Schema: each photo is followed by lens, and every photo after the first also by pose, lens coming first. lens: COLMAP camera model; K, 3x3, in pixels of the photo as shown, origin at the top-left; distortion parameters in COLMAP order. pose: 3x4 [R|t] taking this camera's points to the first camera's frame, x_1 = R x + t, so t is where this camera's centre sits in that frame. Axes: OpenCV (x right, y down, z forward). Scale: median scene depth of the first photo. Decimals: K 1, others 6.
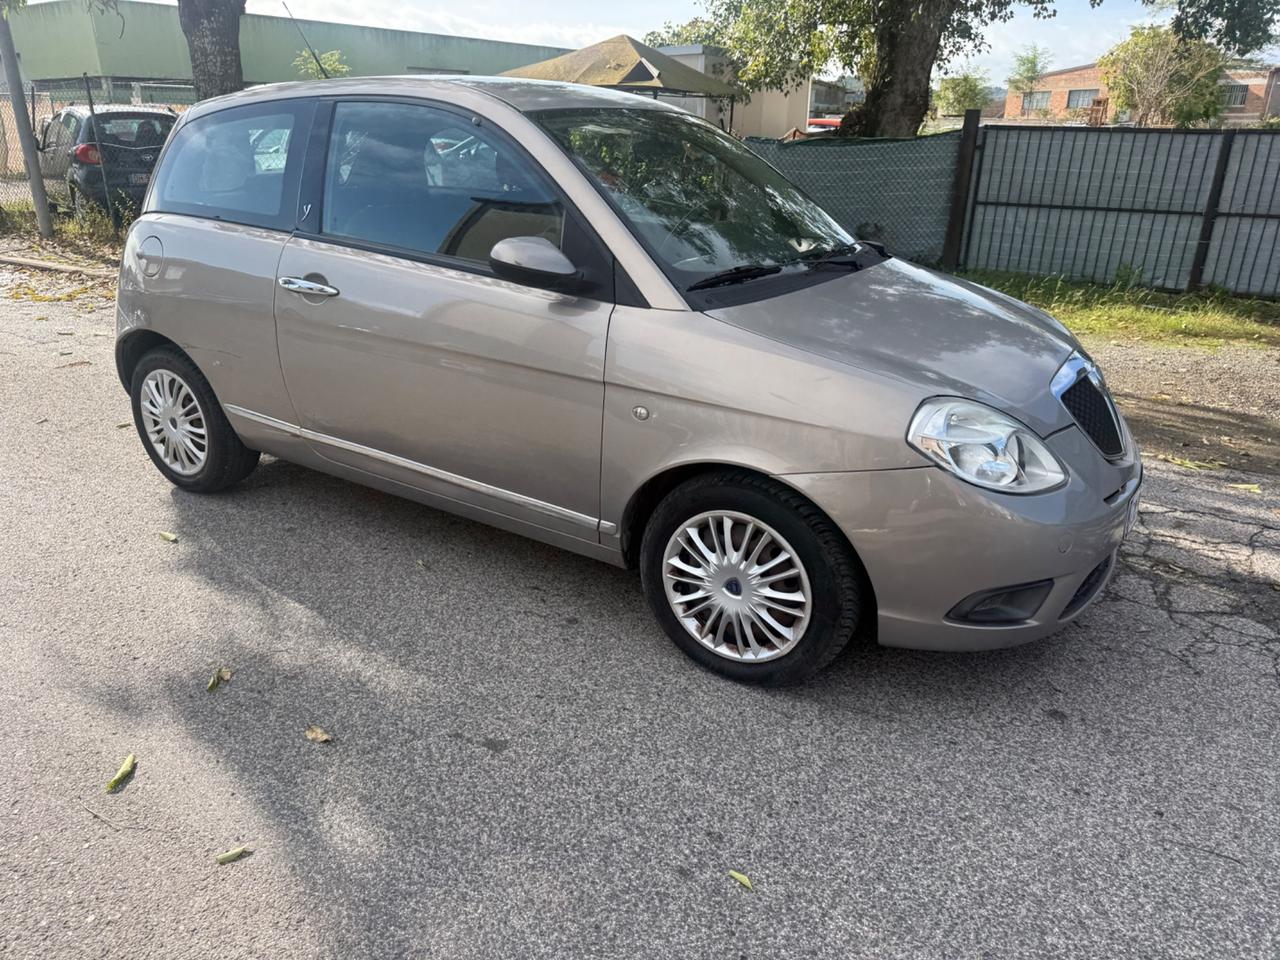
lens RADIAL K [[922.5, 0, 598.7], [0, 922.5, 458.1], [0, 0, 1]] dist [0.013995, -0.020293]
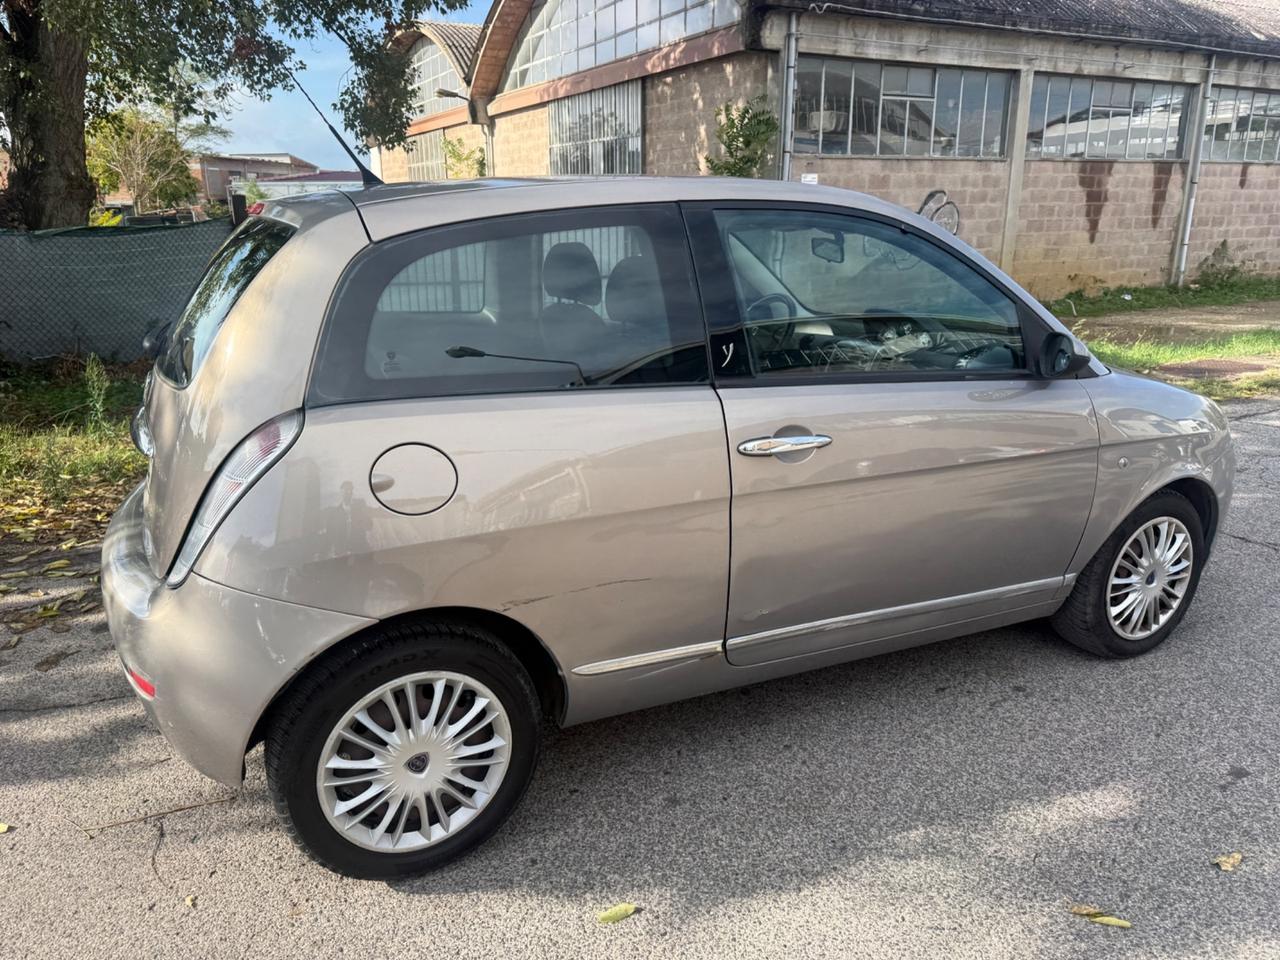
lens RADIAL K [[920.9, 0, 609.8], [0, 920.9, 461.9], [0, 0, 1]] dist [0.000765, -0.009074]
pose [[0.515284, -0.234575, 0.824292, -0.941185], [0.294324, 0.951751, 0.086858, -0.259148], [-0.804895, 0.197852, 0.559463, 0.649854]]
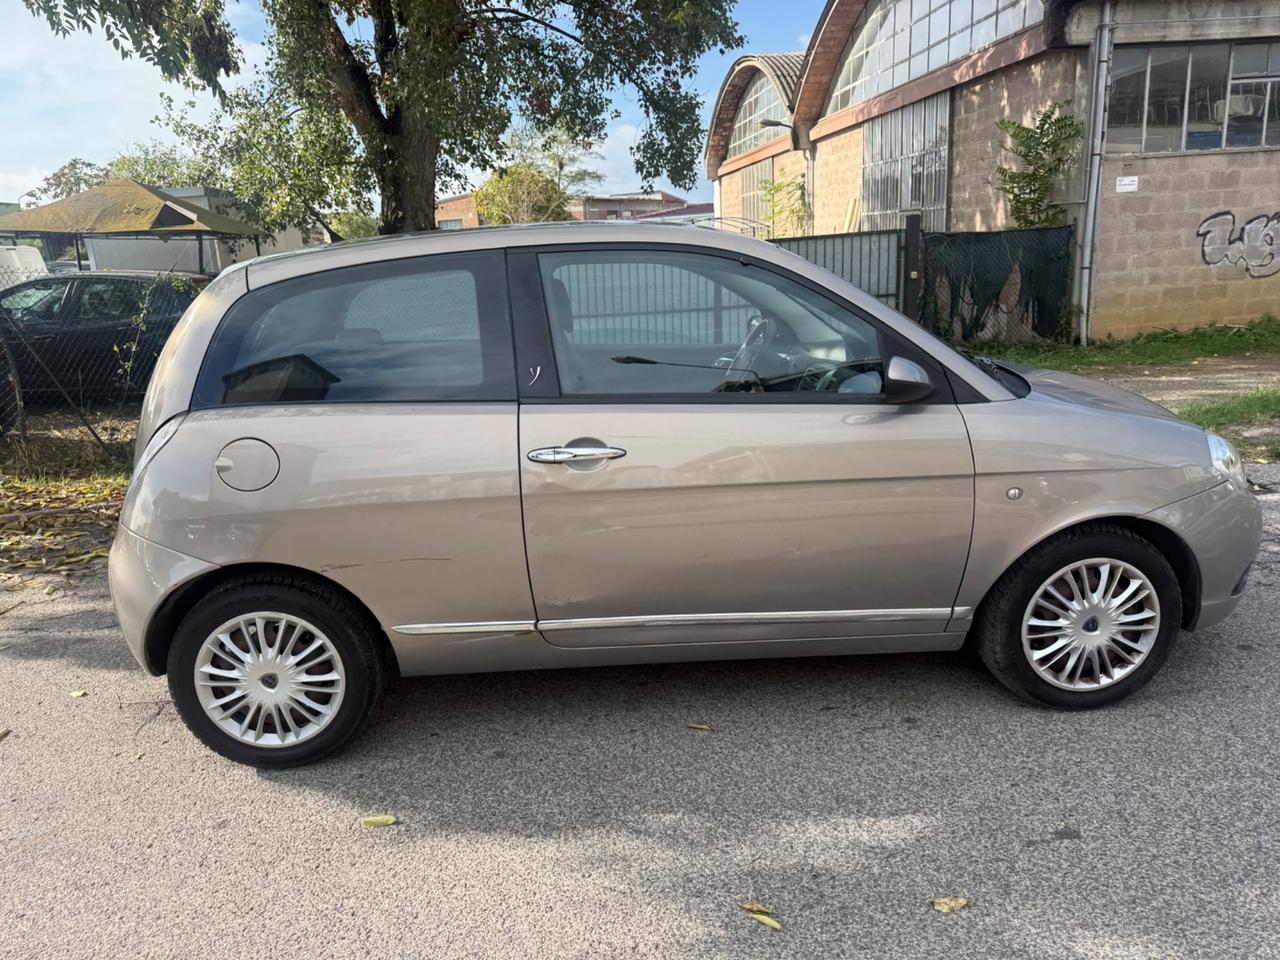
lens RADIAL K [[922.5, 0, 598.7], [0, 922.5, 458.1], [0, 0, 1]] dist [0.013995, -0.020293]
pose [[0.806742, -0.182168, 0.562123, -0.729377], [0.254858, 0.965532, -0.052862, -0.119631], [-0.533118, 0.185908, 0.825363, 0.251835]]
